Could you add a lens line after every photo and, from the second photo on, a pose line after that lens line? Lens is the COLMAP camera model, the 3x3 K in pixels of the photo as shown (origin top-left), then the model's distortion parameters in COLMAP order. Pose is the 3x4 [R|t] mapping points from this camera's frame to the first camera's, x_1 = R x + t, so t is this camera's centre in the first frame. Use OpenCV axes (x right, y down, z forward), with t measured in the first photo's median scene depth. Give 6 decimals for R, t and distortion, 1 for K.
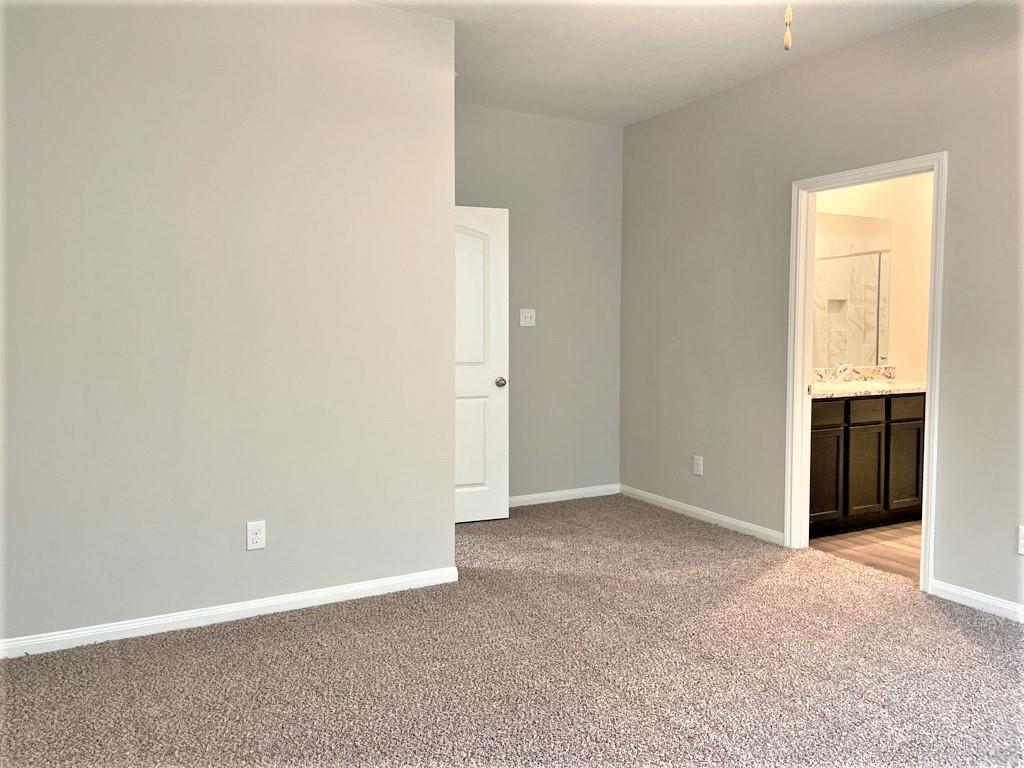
lens RADIAL K [[779.5, 0, 510.3], [0, 779.5, 373.6], [0, 0, 1]] dist [0.092512, -0.127574]
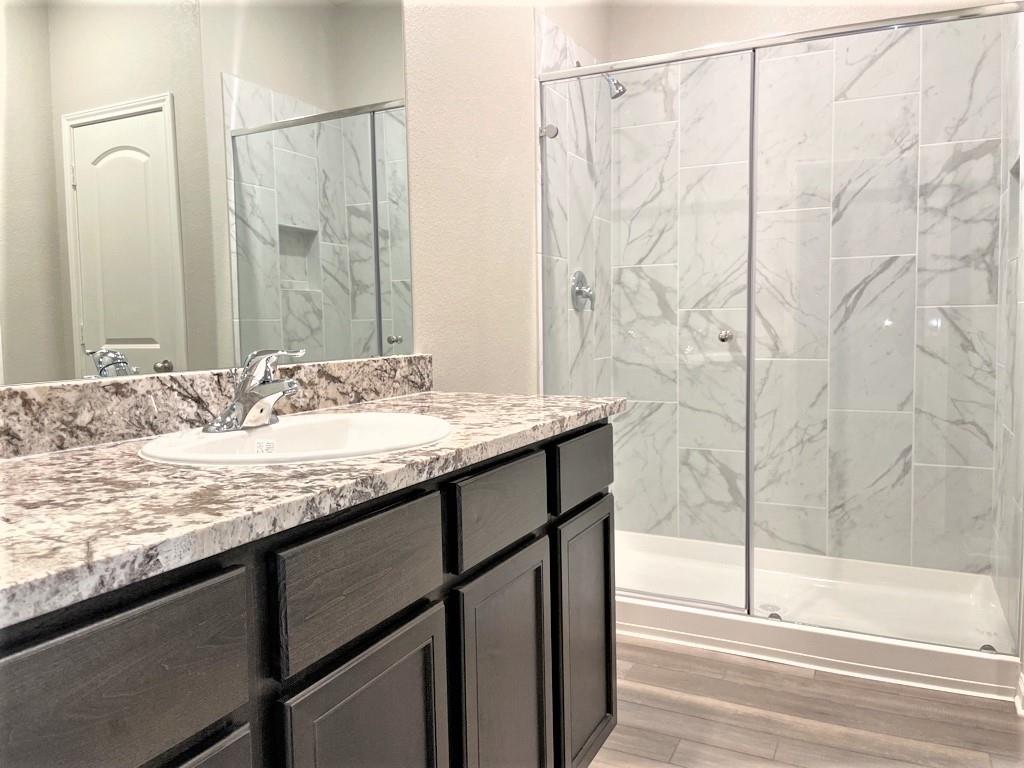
lens RADIAL K [[779.5, 0, 510.3], [0, 779.5, 373.6], [0, 0, 1]] dist [0.092512, -0.127574]
pose [[0.816949, -0.049038, 0.574621, 0.265783], [0.049349, 0.998668, 0.015065, -0.003868], [-0.574594, 0.016050, 0.818281, 0.589265]]
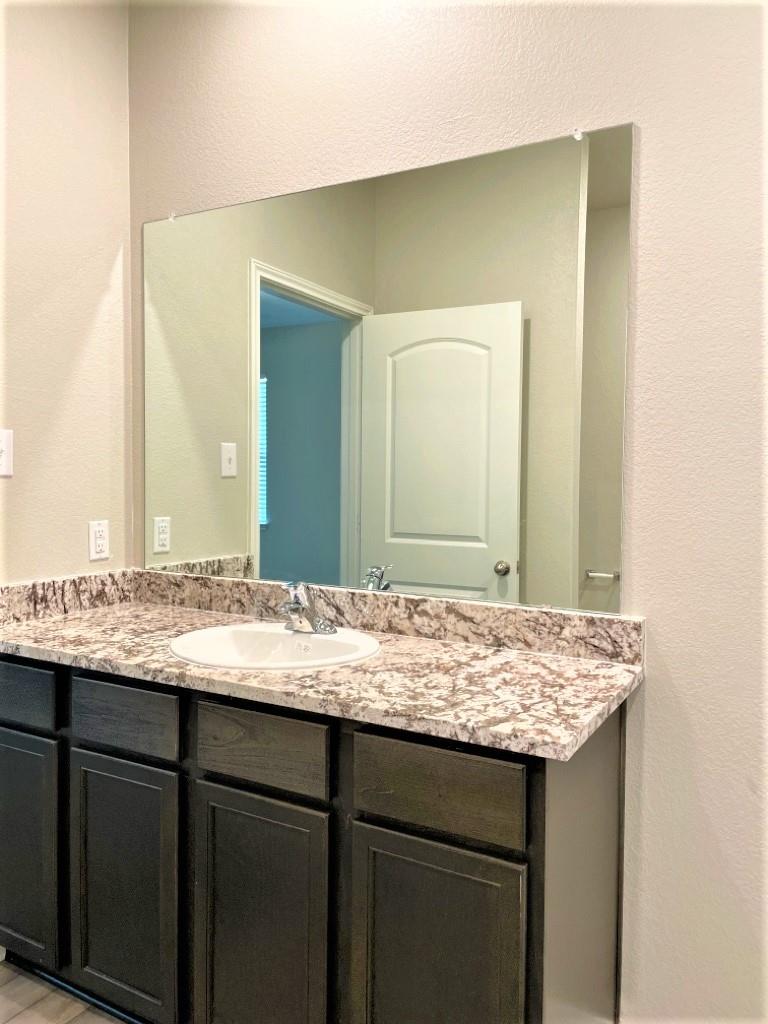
lens RADIAL K [[779.5, 0, 387.7], [0, 779.5, 505.8], [0, 0, 1]] dist [0.092512, -0.127574]
pose [[0.521542, 0.042081, -0.852188, 0.588183], [-0.062017, 0.998011, 0.011327, -0.042563], [0.850969, 0.046943, 0.523114, 0.661555]]
